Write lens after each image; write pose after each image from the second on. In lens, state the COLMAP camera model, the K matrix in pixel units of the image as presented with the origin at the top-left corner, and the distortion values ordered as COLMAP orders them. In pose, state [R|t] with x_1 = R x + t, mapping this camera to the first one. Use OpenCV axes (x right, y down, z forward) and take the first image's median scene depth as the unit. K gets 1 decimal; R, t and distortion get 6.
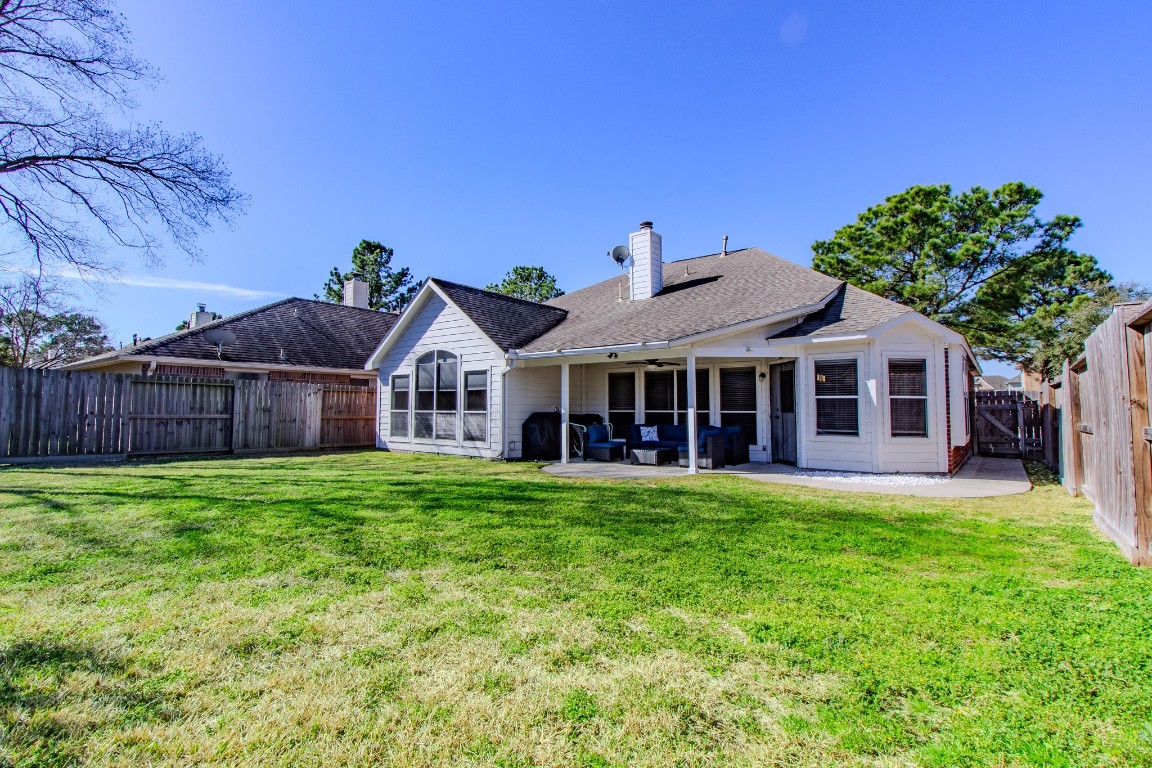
lens RADIAL K [[539.7, 0, 547.2], [0, 539.7, 375.3], [0, 0, 1]] dist [0.003876, 0.000445]
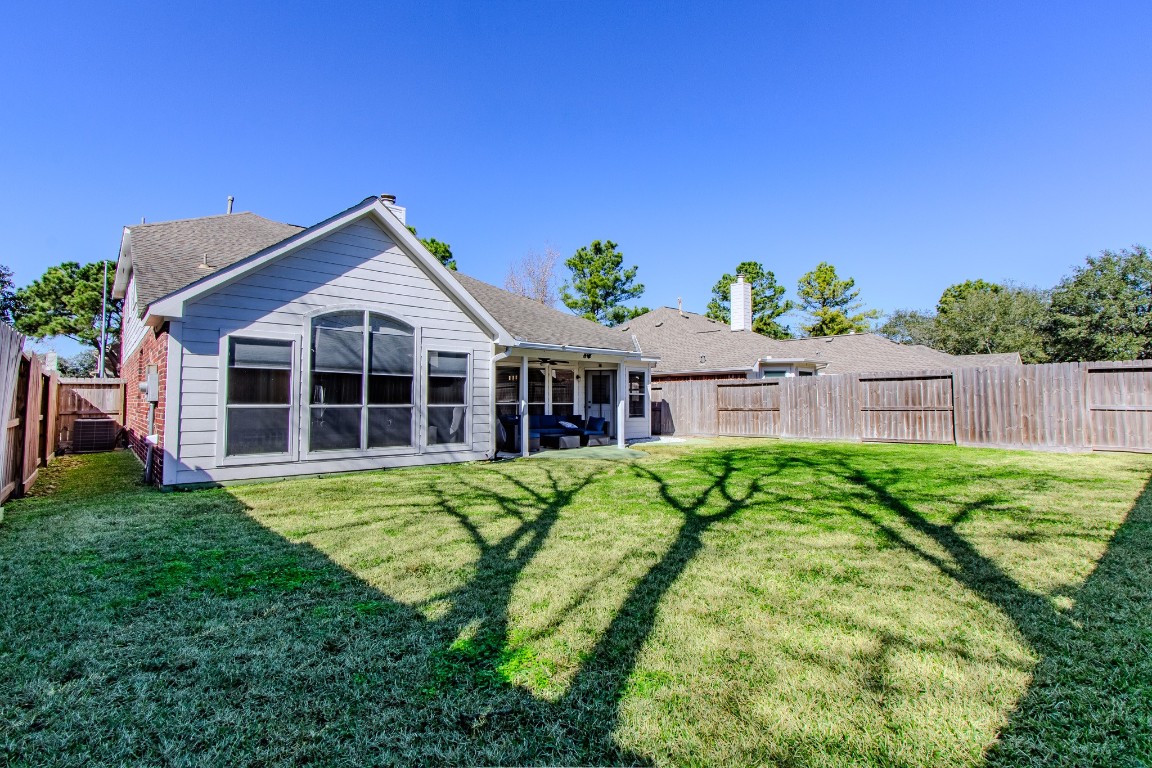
lens RADIAL K [[536.3, 0, 568.0], [0, 536.3, 378.1], [0, 0, 1]] dist [0.002713, -0.000073]
pose [[0.160965, 0.041536, 0.986086, -0.772165], [-0.060607, 0.997644, -0.032129, 0.038455], [-0.985098, -0.054592, 0.163103, 0.636037]]
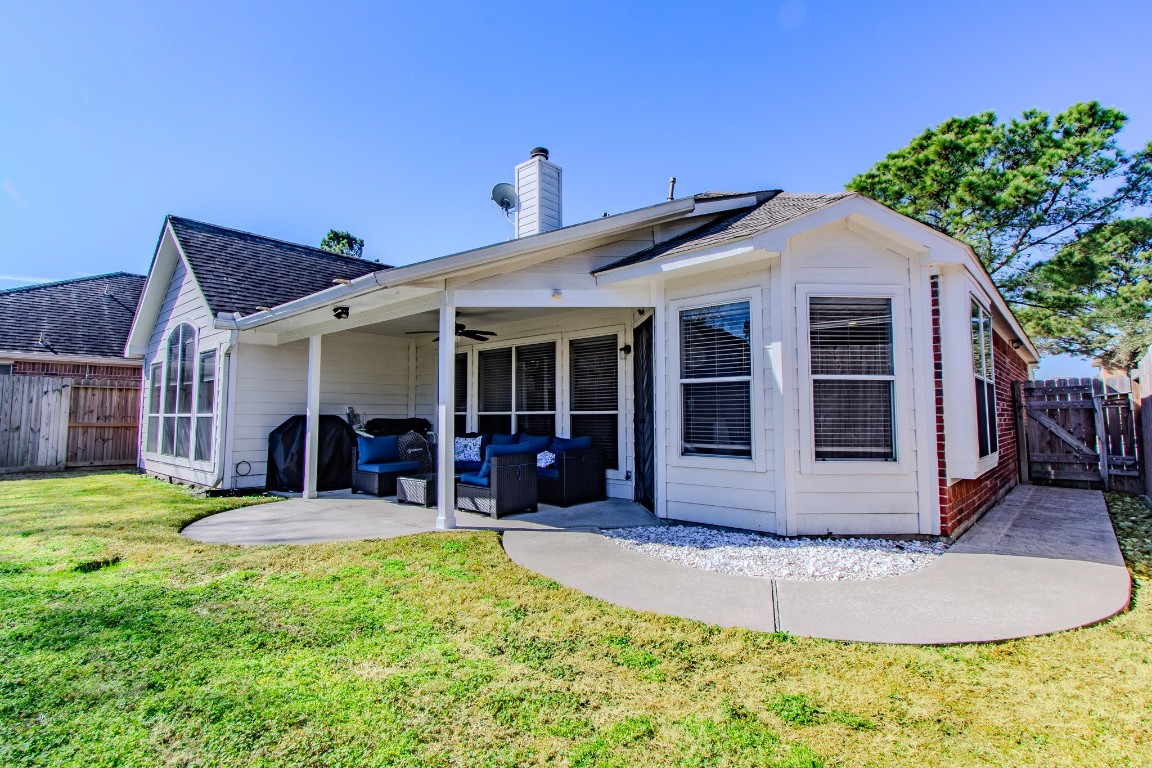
lens RADIAL K [[536.3, 0, 568.0], [0, 536.3, 378.1], [0, 0, 1]] dist [0.002713, -0.000073]
pose [[0.998115, -0.007505, -0.060916, 0.296608], [0.006811, 0.999909, -0.011606, 0.029959], [0.060998, 0.011169, 0.998075, 0.339056]]
